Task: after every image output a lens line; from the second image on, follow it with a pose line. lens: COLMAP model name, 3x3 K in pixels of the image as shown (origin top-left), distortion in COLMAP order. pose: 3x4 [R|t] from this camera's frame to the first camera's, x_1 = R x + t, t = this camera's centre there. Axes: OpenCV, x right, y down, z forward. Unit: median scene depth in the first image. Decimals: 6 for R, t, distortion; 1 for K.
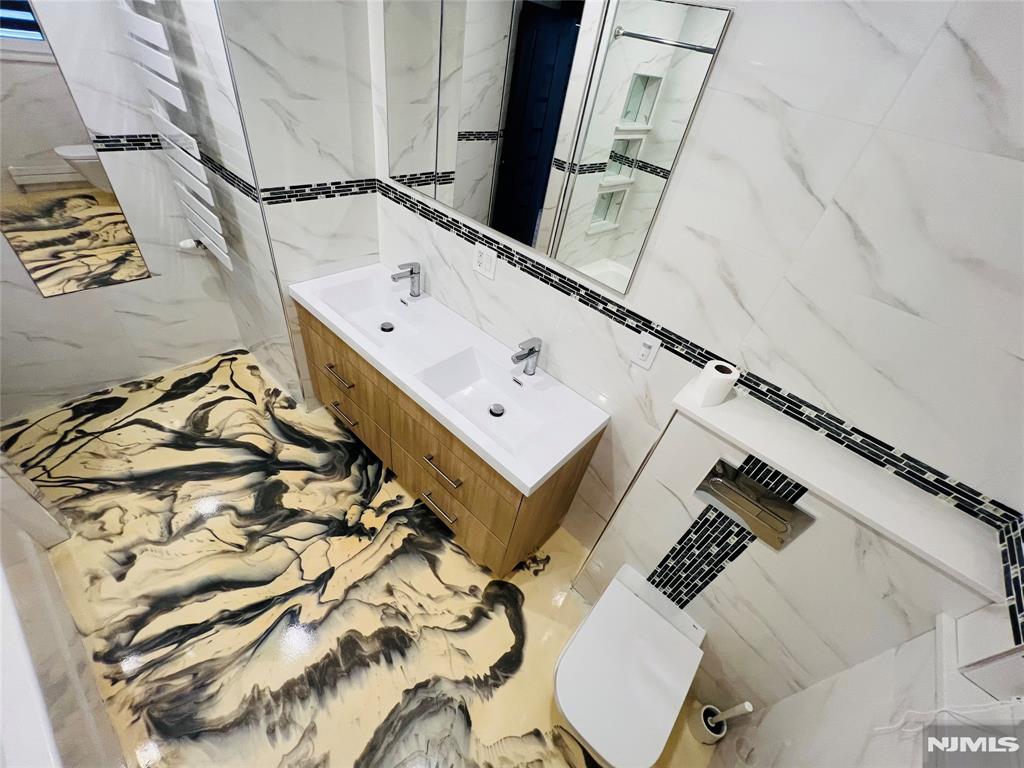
lens RADIAL K [[411.4, 0, 514.2], [0, 411.4, 386.9], [0, 0, 1]] dist [-0.000701, -0.000070]
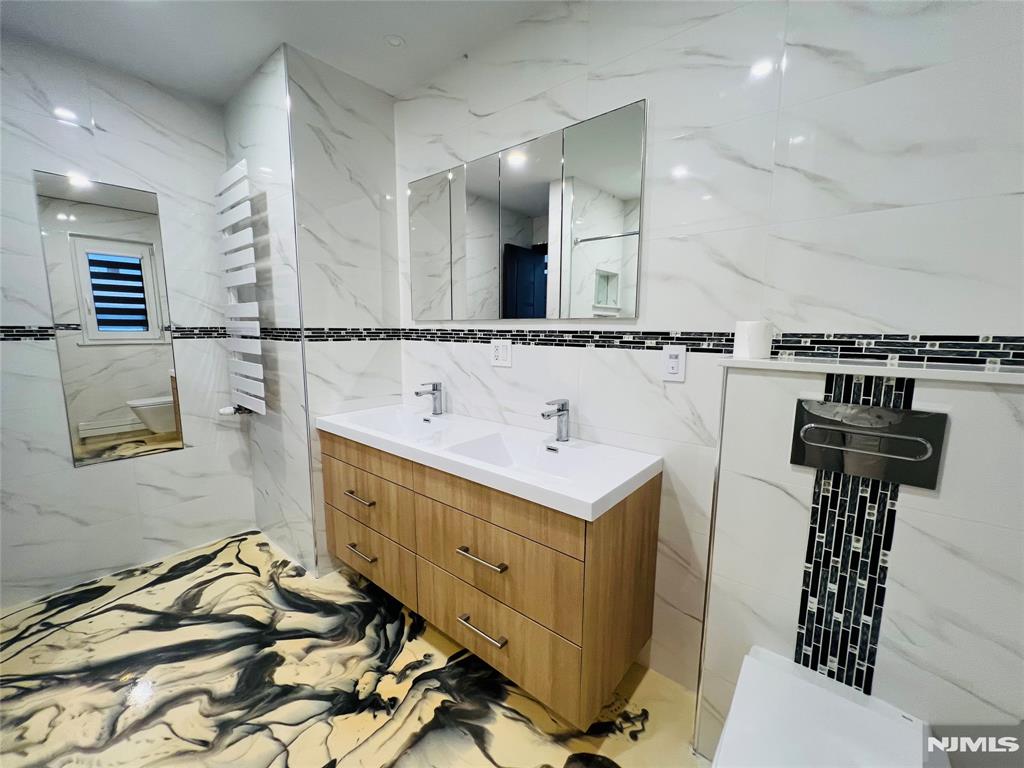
lens RADIAL K [[411.4, 0, 515.2], [0, 411.4, 386.5], [0, 0, 1]] dist [-0.000701, -0.000070]
pose [[0.987158, -0.159172, 0.013504, -0.058849], [0.141579, 0.832619, -0.535444, 0.326042], [0.073984, 0.530480, 0.844463, 0.127299]]
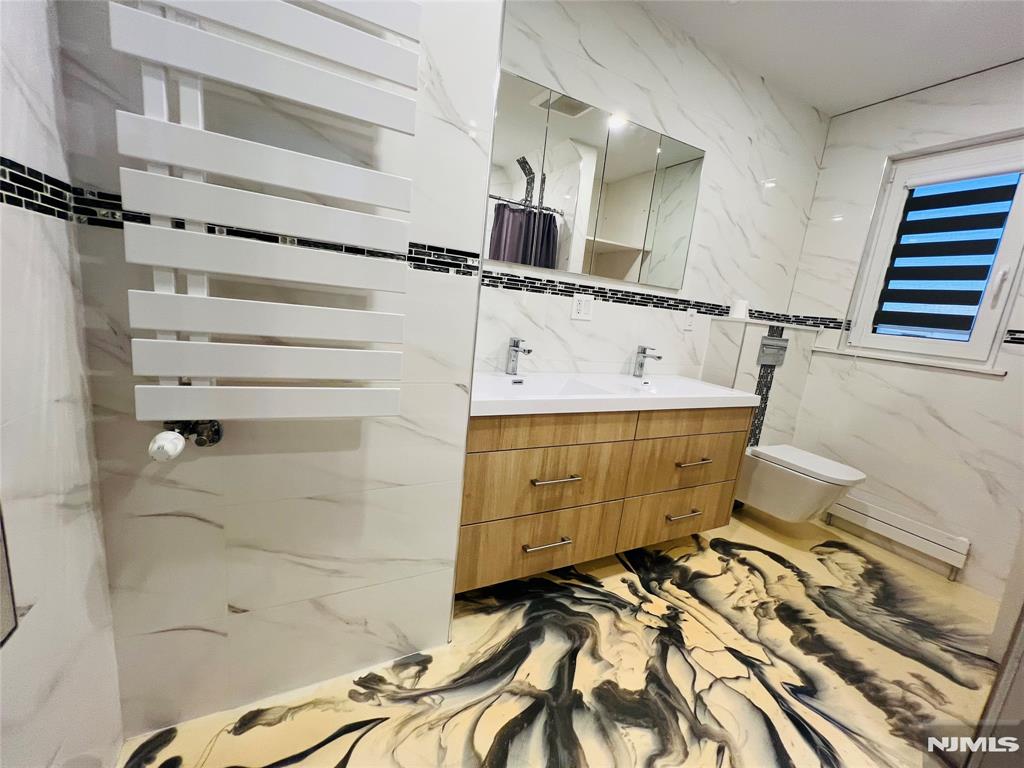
lens RADIAL K [[411.4, 0, 515.3], [0, 411.4, 384.9], [0, 0, 1]] dist [-0.000701, -0.000070]
pose [[0.364541, -0.300099, 0.881505, -1.139546], [0.572101, 0.819094, 0.042263, -0.263344], [-0.734718, 0.488903, 0.470280, 0.651946]]
